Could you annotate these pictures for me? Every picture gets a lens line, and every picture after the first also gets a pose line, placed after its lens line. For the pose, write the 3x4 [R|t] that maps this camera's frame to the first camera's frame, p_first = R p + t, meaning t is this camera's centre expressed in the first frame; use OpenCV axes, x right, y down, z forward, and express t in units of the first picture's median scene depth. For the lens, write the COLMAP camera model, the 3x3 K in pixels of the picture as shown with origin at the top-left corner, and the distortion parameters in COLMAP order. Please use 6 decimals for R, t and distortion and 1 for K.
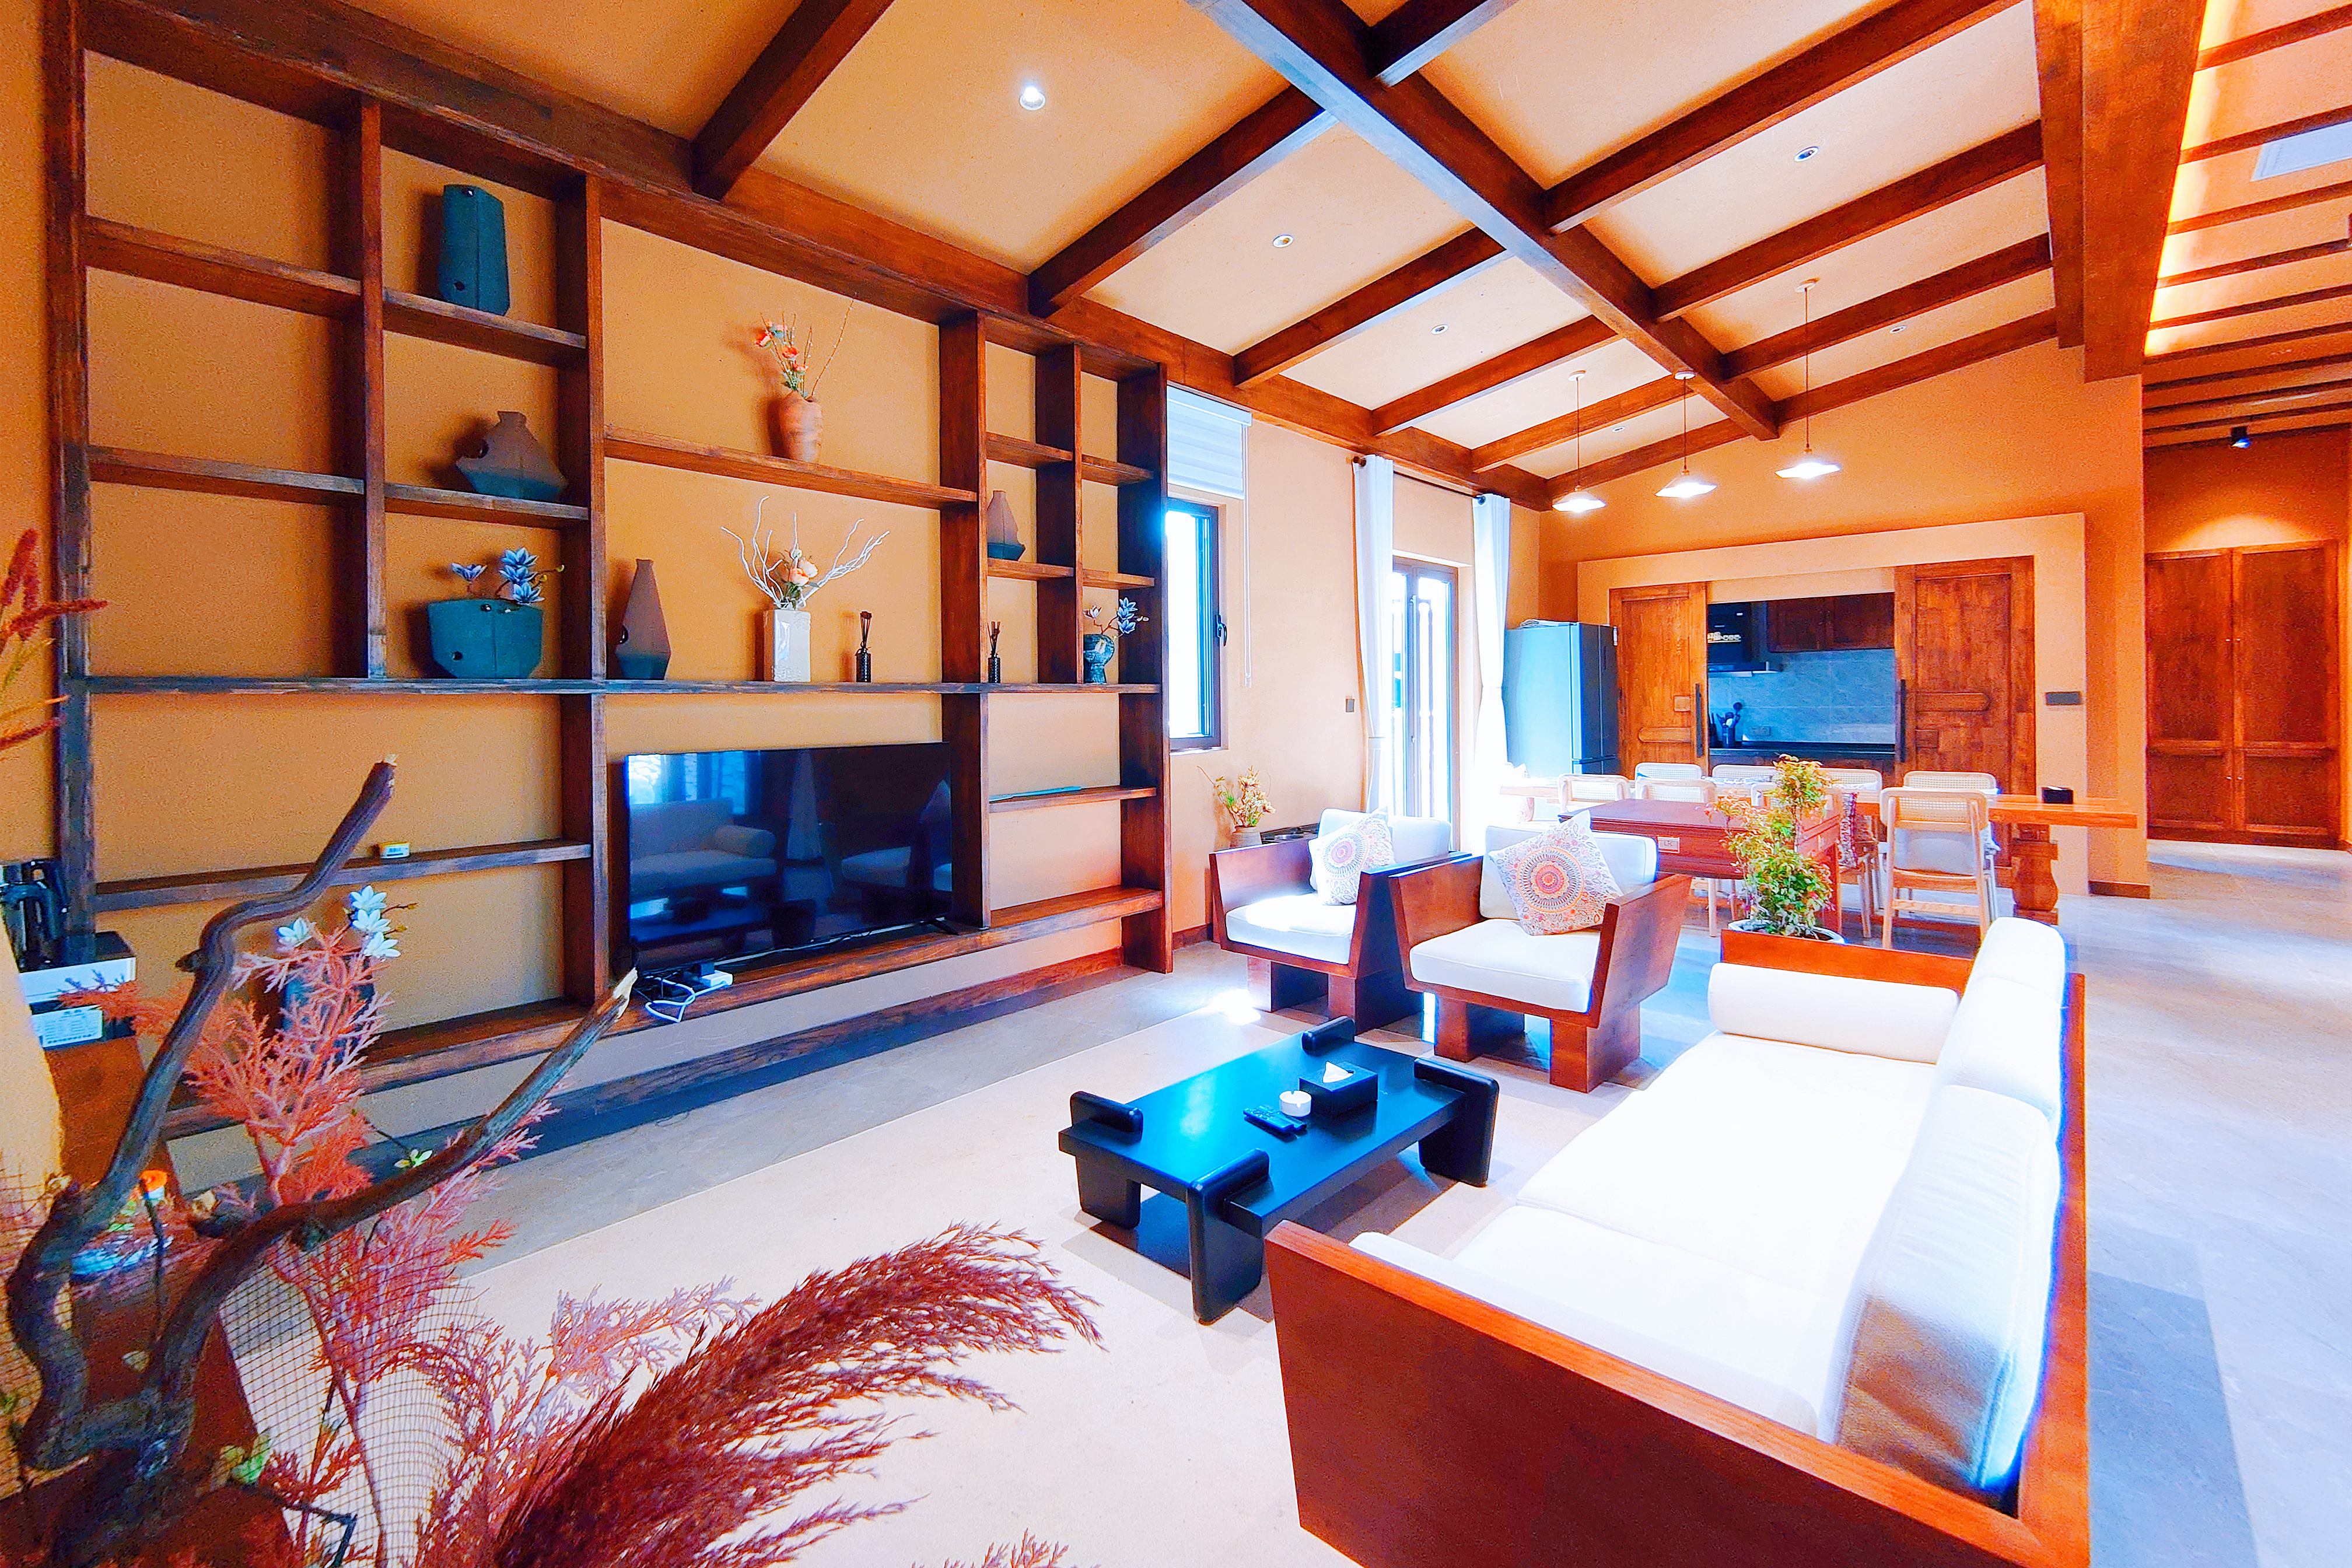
lens RADIAL K [[1021.3, 0, 1175.3], [0, 1021.3, 704.6], [0, 0, 1]] dist [0.000147, -0.000067]
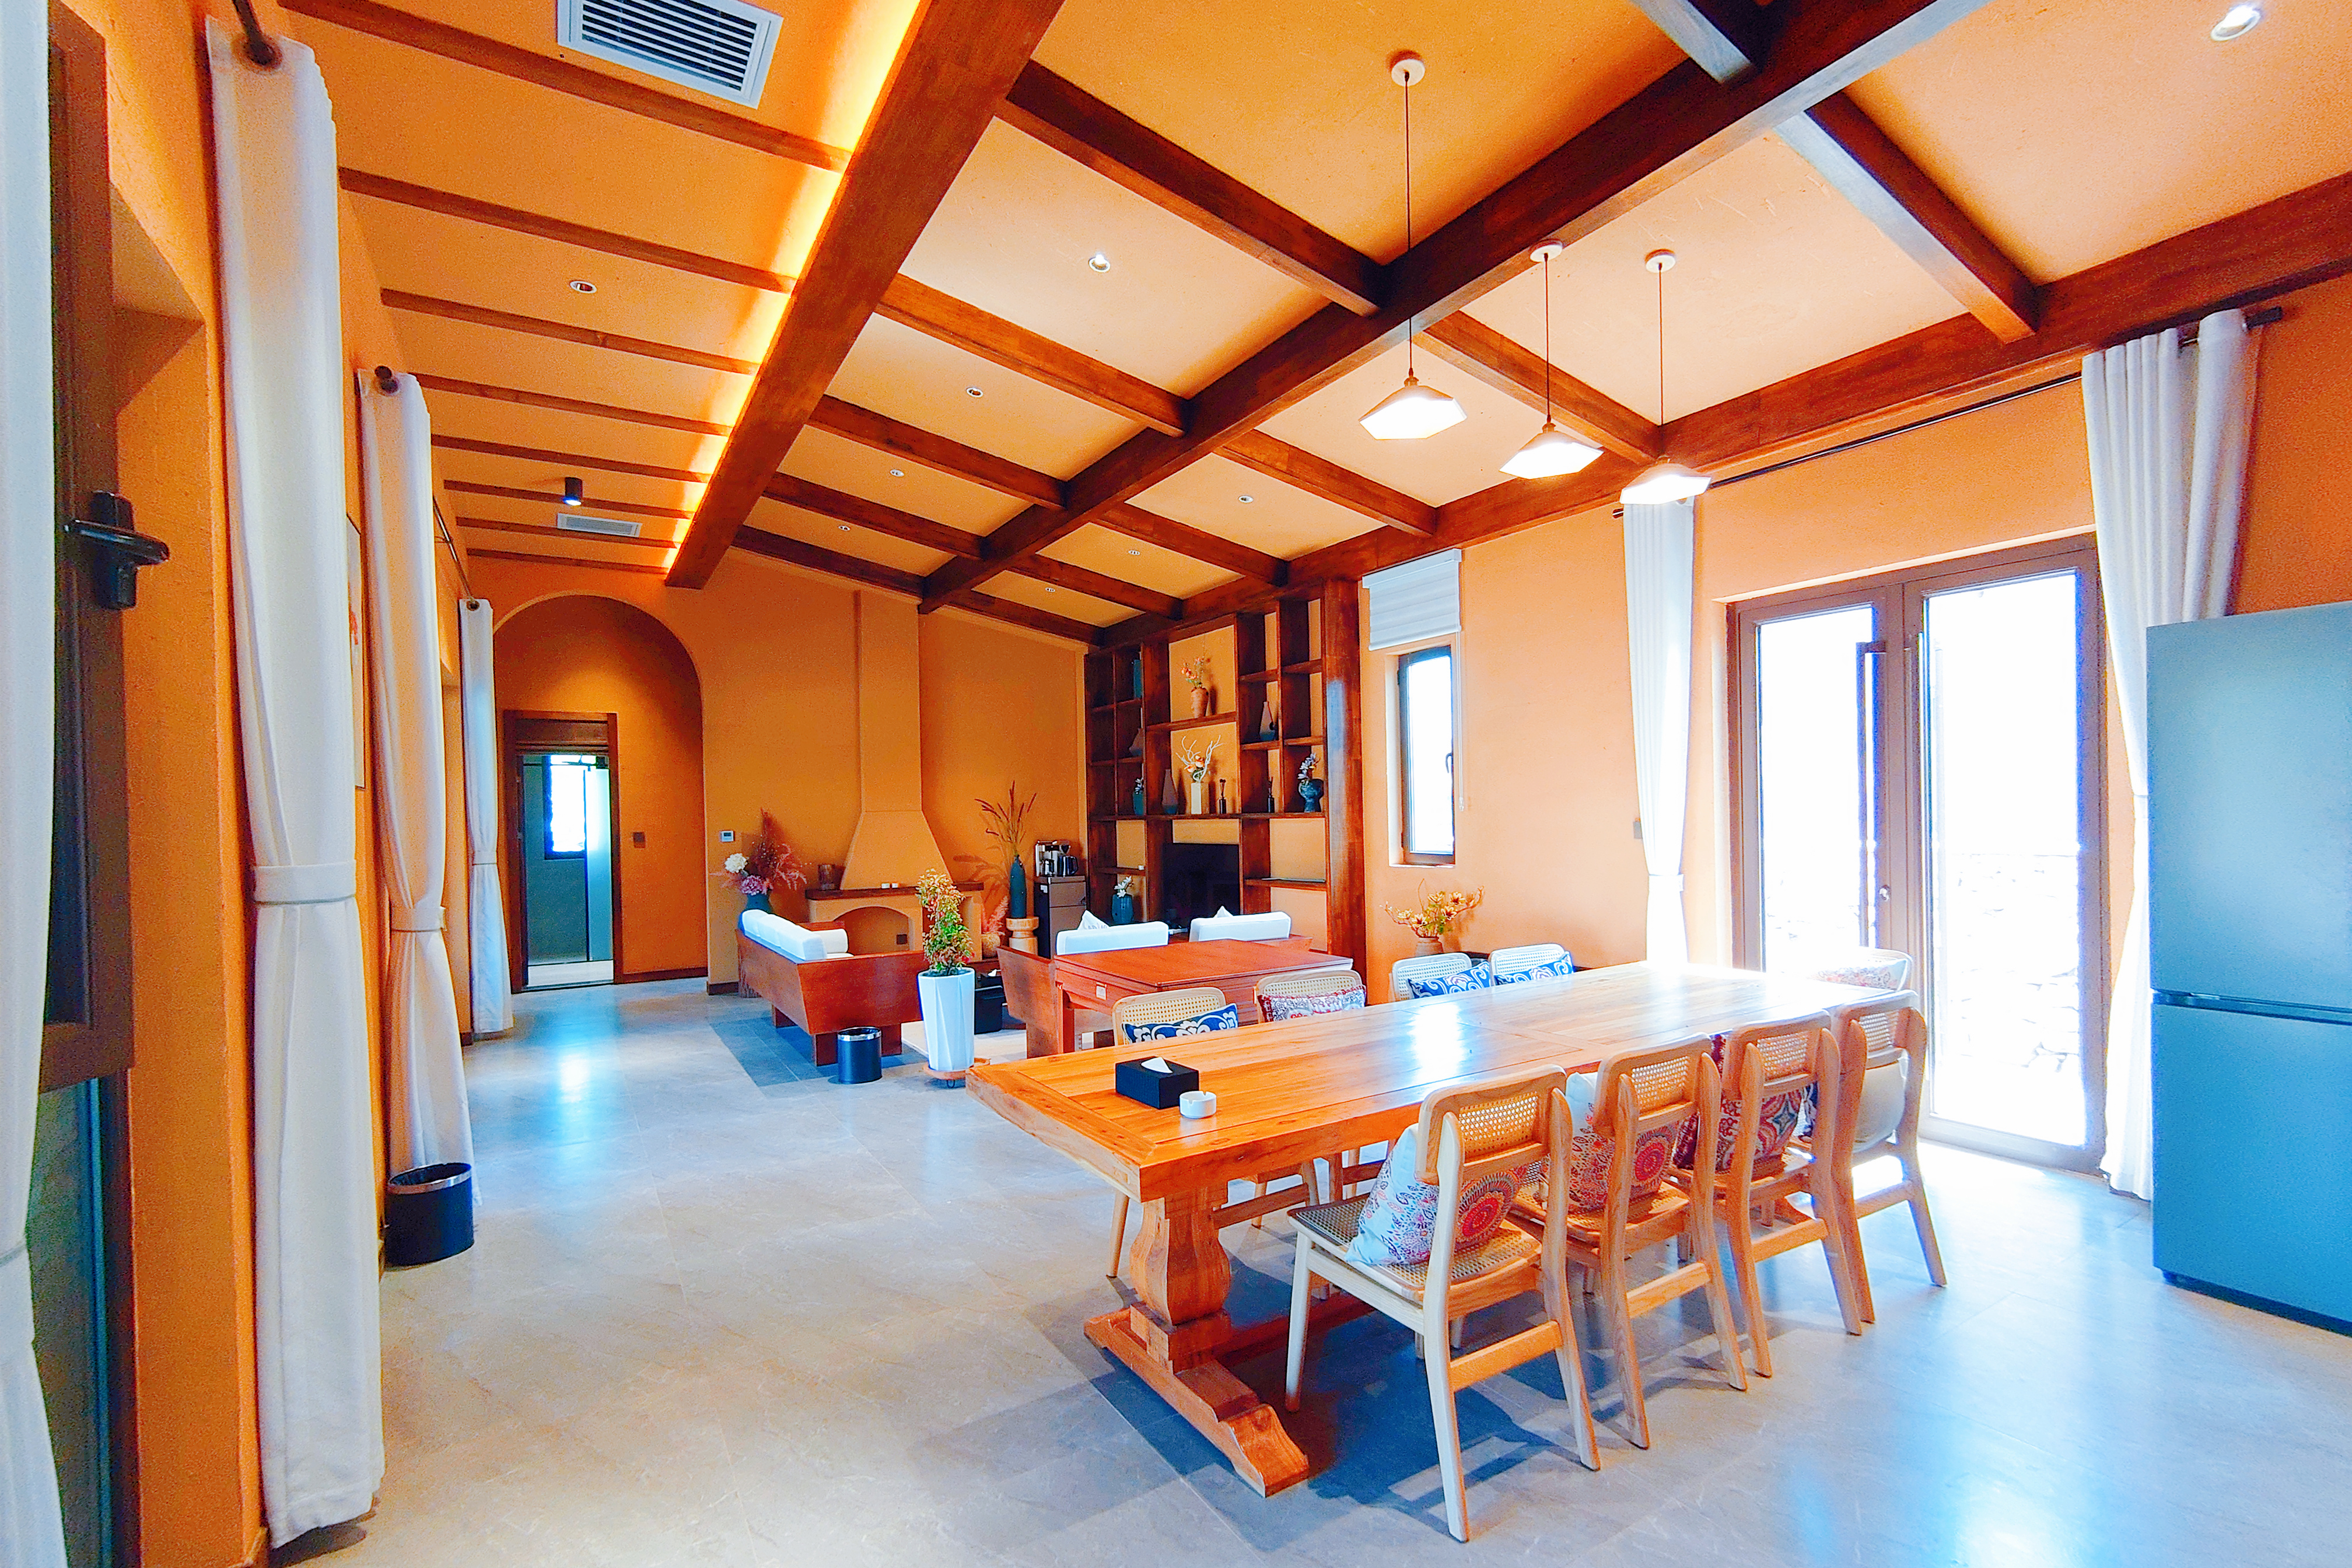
lens RADIAL K [[1014.4, 0, 1174.7], [0, 1014.4, 821.6], [0, 0, 1]] dist [0.000334, 0.000001]
pose [[-0.281297, 0.021740, -0.959374, 1.597485], [0.022146, 0.999624, 0.016158, -0.038405], [0.959365, -0.016701, -0.281673, 1.391664]]
